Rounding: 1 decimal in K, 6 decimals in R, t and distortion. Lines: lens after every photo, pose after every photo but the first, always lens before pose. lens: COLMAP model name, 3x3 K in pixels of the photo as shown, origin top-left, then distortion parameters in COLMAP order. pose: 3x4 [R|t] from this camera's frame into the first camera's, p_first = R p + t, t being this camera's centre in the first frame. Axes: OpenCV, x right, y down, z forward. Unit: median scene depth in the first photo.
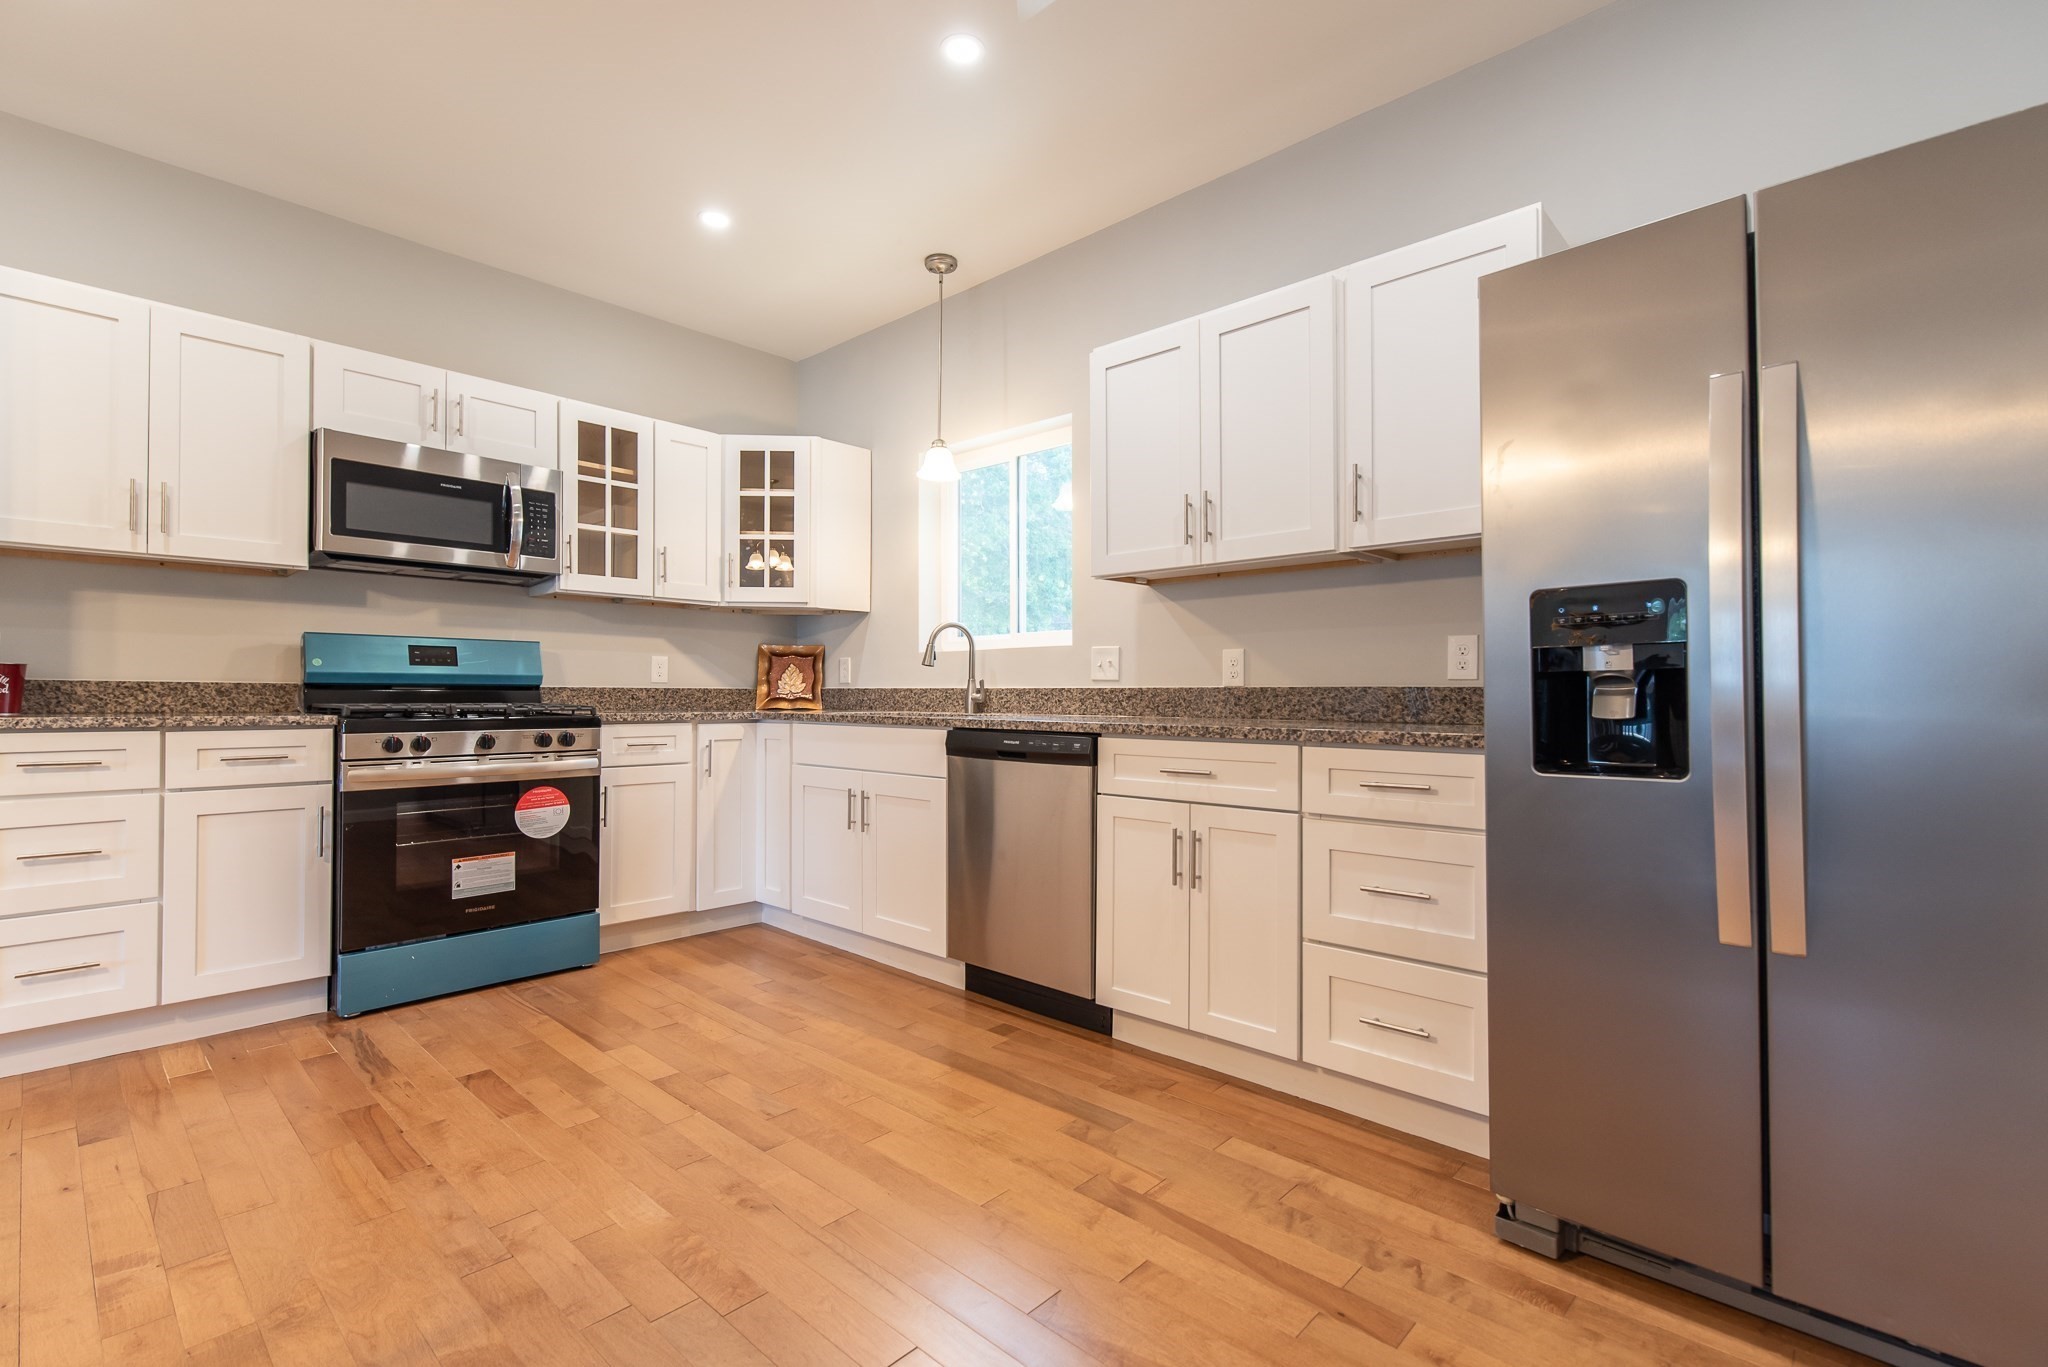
lens RADIAL K [[922.5, 0, 1024.0], [0, 922.5, 683.5], [0, 0, 1]] dist [0.000699, 0.000109]
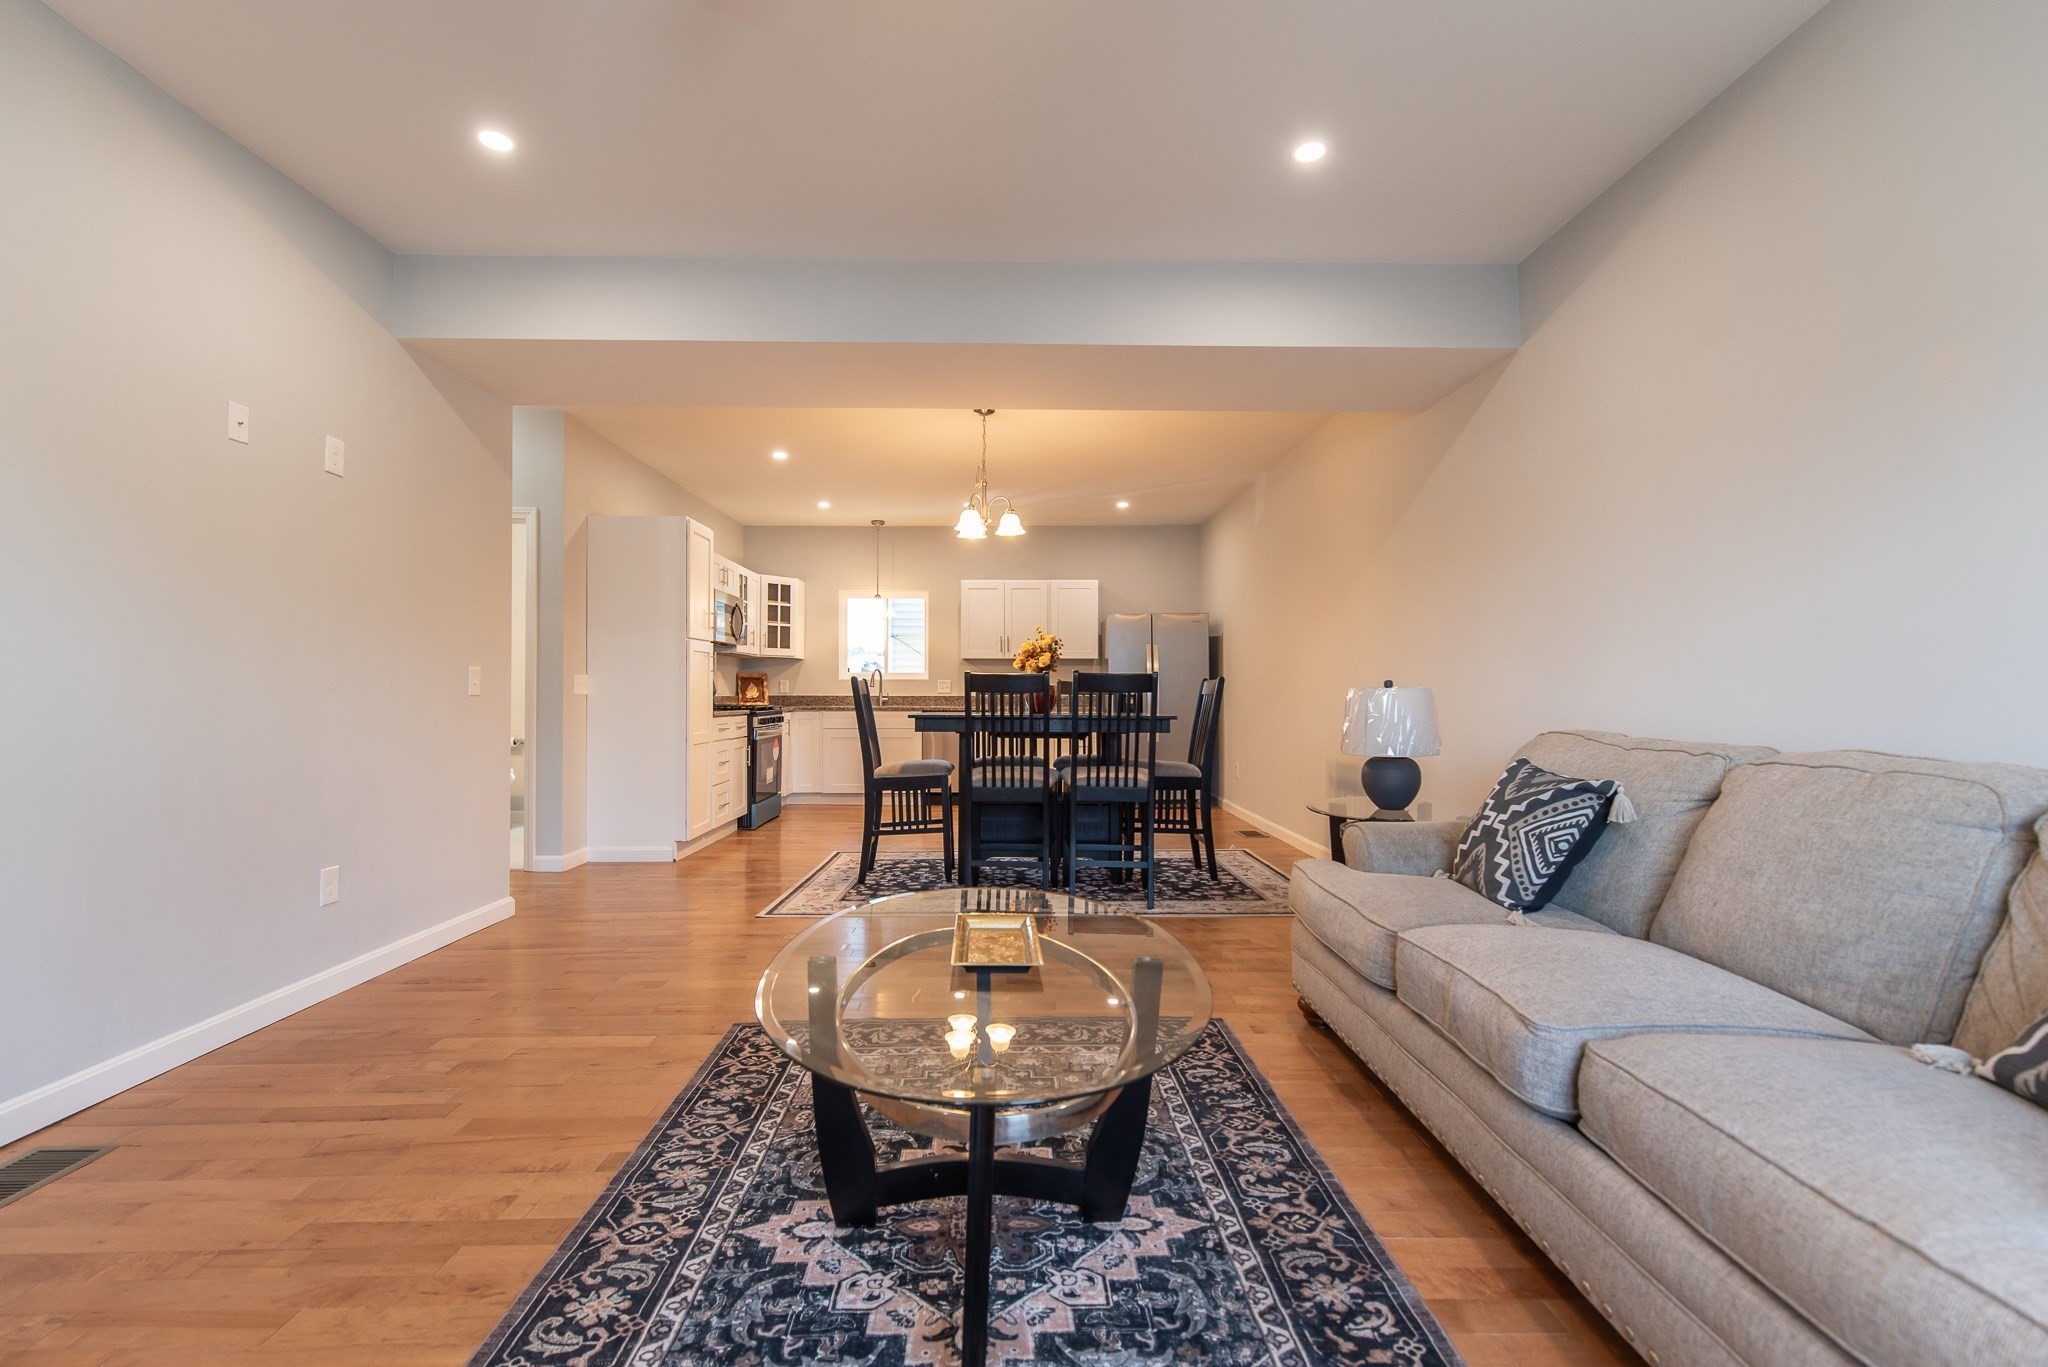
lens RADIAL K [[876.9, 0, 1024.0], [0, 876.9, 683.5], [0, 0, 1]] dist [-0.000951, -0.000334]
pose [[0.711835, 0.005876, 0.702323, -1.809040], [-0.008659, 0.999962, 0.000411, -0.041102], [-0.702294, -0.006374, 0.711859, -1.159660]]
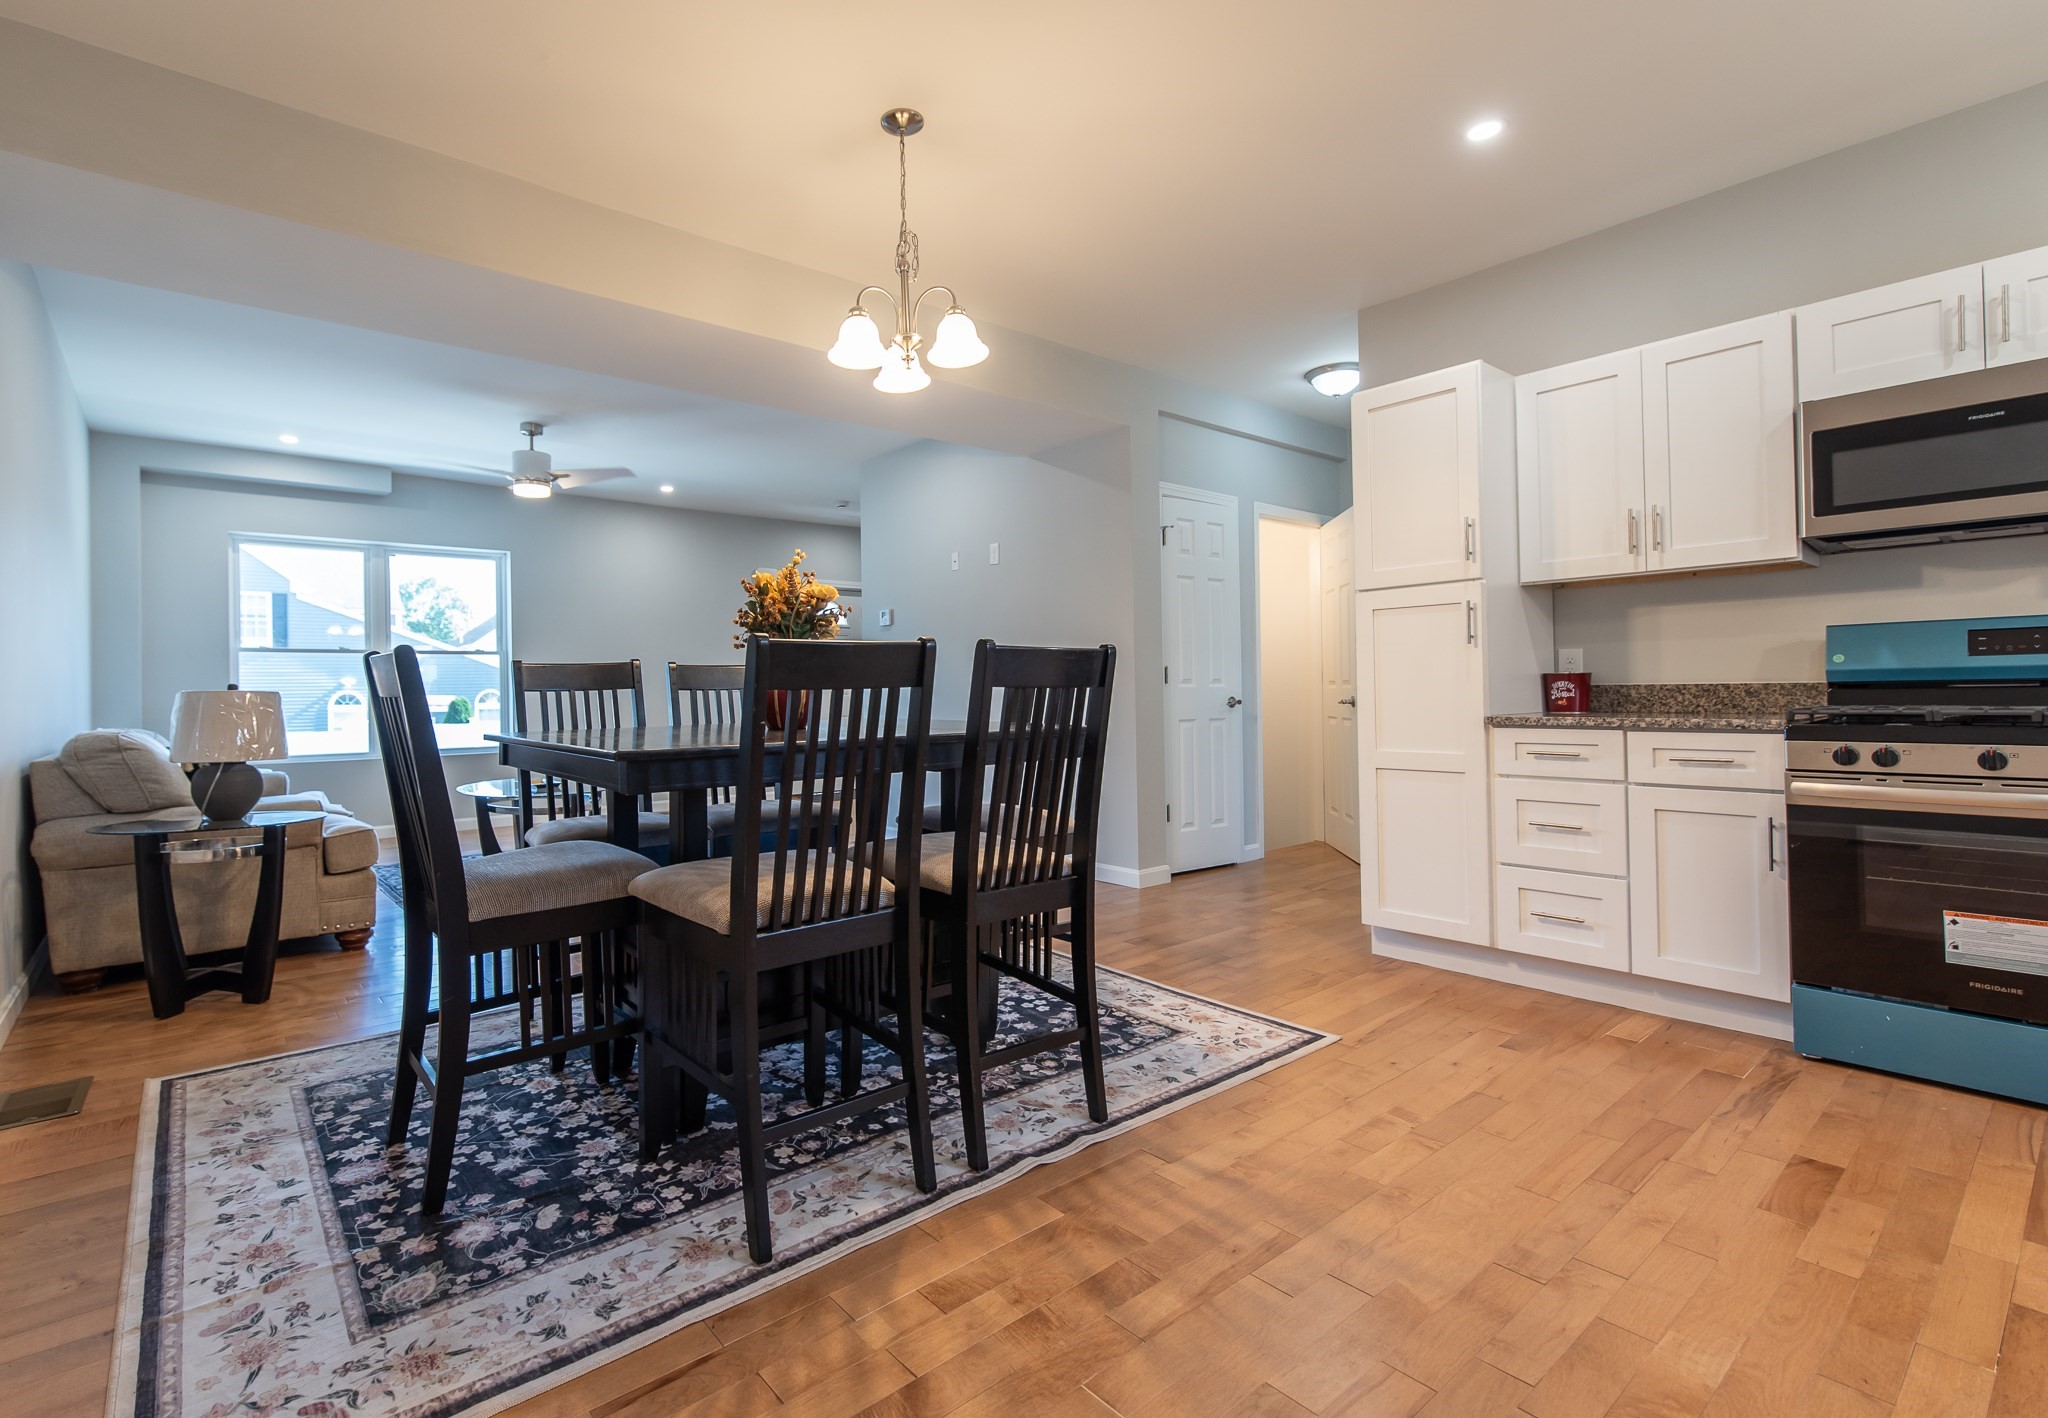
lens RADIAL K [[929.3, 0, 907.2], [0, 929.3, 681.5], [0, 0, 1]] dist [0.001254, 0.000238]
pose [[-0.171447, -0.016280, -0.985059, 0.307360], [0.028036, 0.999378, -0.021396, -0.007844], [0.984794, -0.031285, -0.170884, 0.298304]]
